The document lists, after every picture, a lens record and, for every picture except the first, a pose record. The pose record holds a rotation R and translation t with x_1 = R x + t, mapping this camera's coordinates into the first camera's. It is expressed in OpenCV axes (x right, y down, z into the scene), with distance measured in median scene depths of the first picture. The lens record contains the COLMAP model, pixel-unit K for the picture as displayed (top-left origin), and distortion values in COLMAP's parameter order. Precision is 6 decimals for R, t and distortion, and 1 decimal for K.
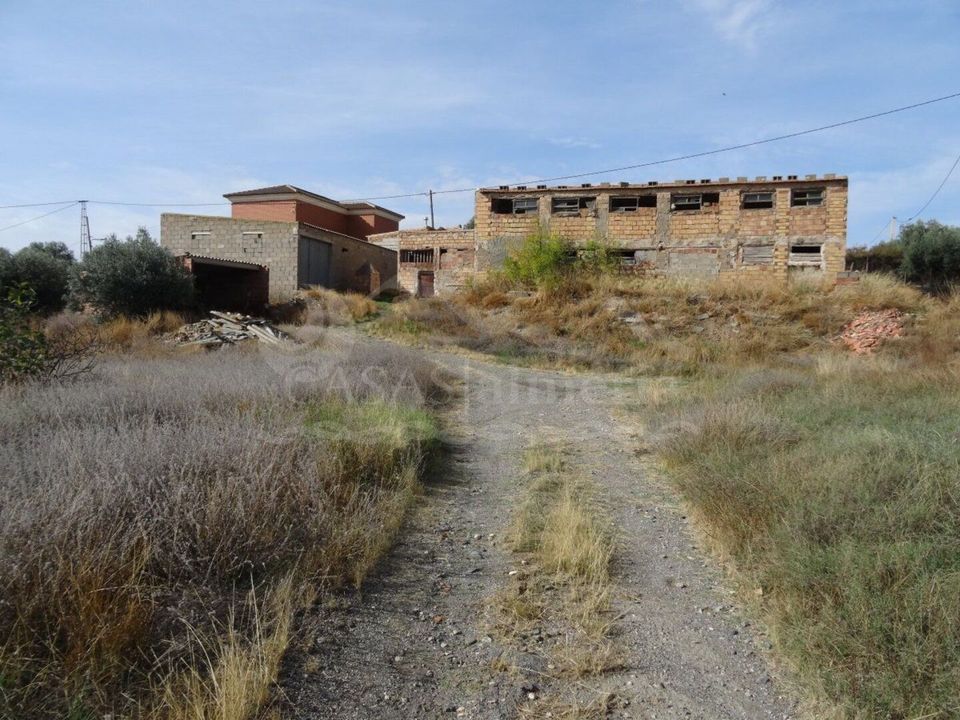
lens RADIAL K [[678.4, 0, 480.0], [0, 678.4, 360.0], [0, 0, 1]] dist [0.002310, 0.000850]
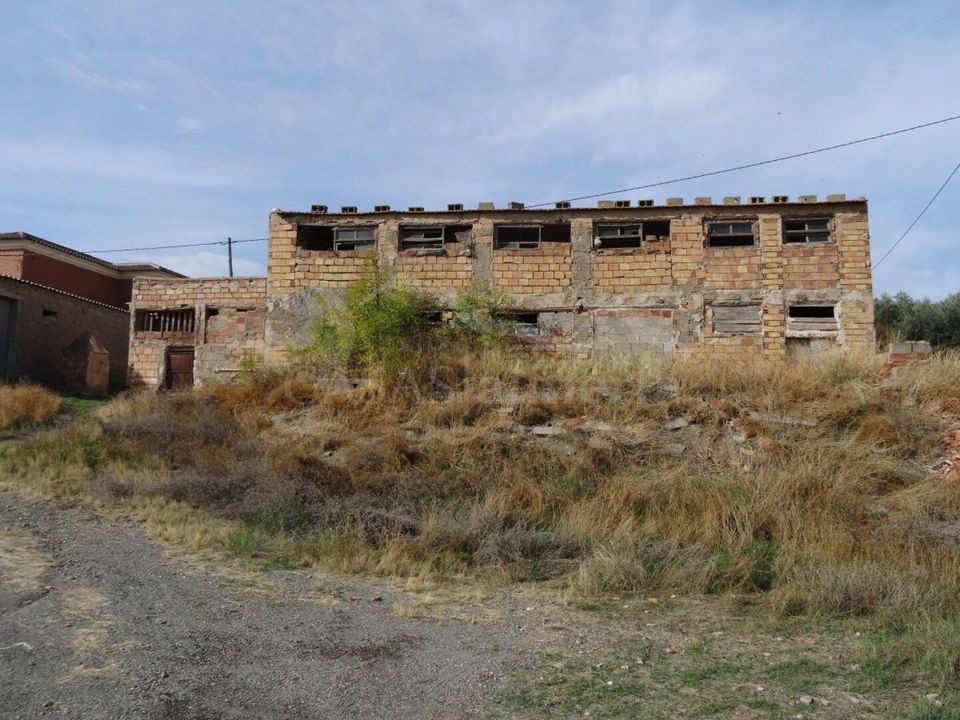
lens RADIAL K [[678.4, 0, 480.0], [0, 678.4, 360.0], [0, 0, 1]] dist [0.002310, 0.000850]
pose [[0.982497, 0.008363, 0.186090, 0.069390], [0.020002, 0.988479, -0.150028, -0.032224], [-0.185201, 0.151125, 0.971011, 0.446951]]
